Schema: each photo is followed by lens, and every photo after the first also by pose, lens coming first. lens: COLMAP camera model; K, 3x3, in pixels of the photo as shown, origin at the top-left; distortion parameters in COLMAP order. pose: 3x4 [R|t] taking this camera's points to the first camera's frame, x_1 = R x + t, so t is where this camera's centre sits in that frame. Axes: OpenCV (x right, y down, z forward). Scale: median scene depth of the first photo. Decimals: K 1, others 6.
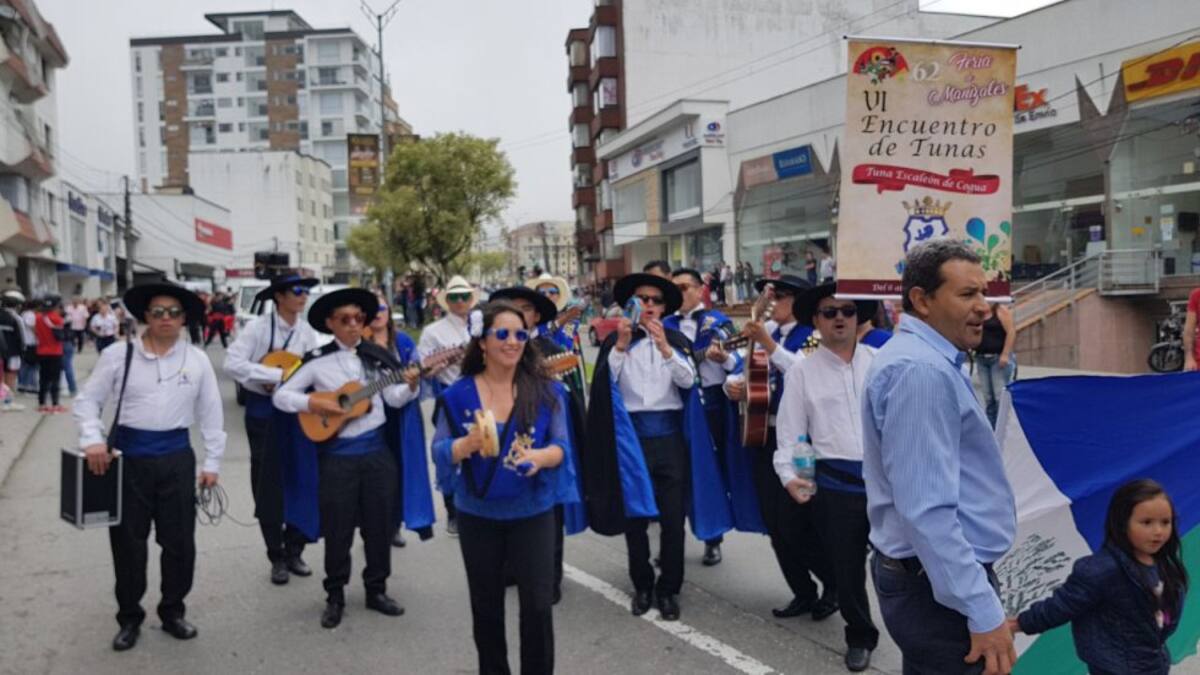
lens RADIAL K [[952.1, 0, 602.8], [0, 952.1, 346.1], [0, 0, 1]] dist [0.005984, -0.017789]
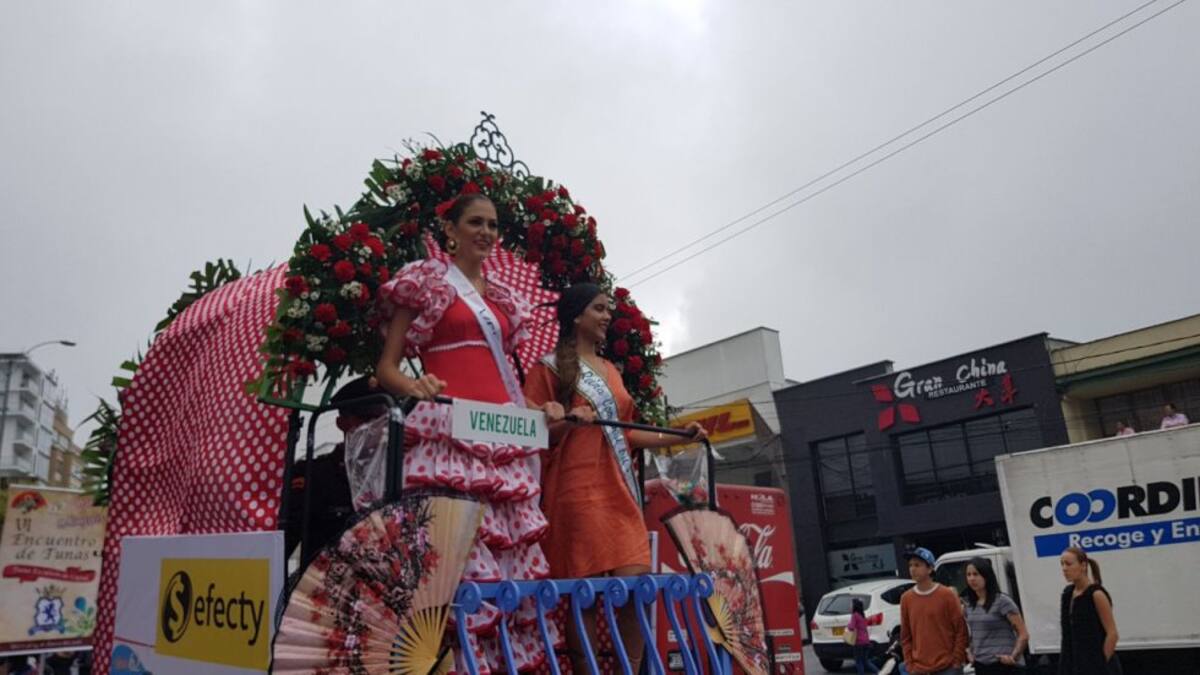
lens RADIAL K [[952.1, 0, 602.8], [0, 952.1, 346.1], [0, 0, 1]] dist [0.005984, -0.017789]
pose [[0.959105, 0.034090, 0.280989, 0.763768], [0.060691, 0.944864, -0.321790, 0.034546], [-0.276466, 0.325684, 0.904155, -0.826798]]
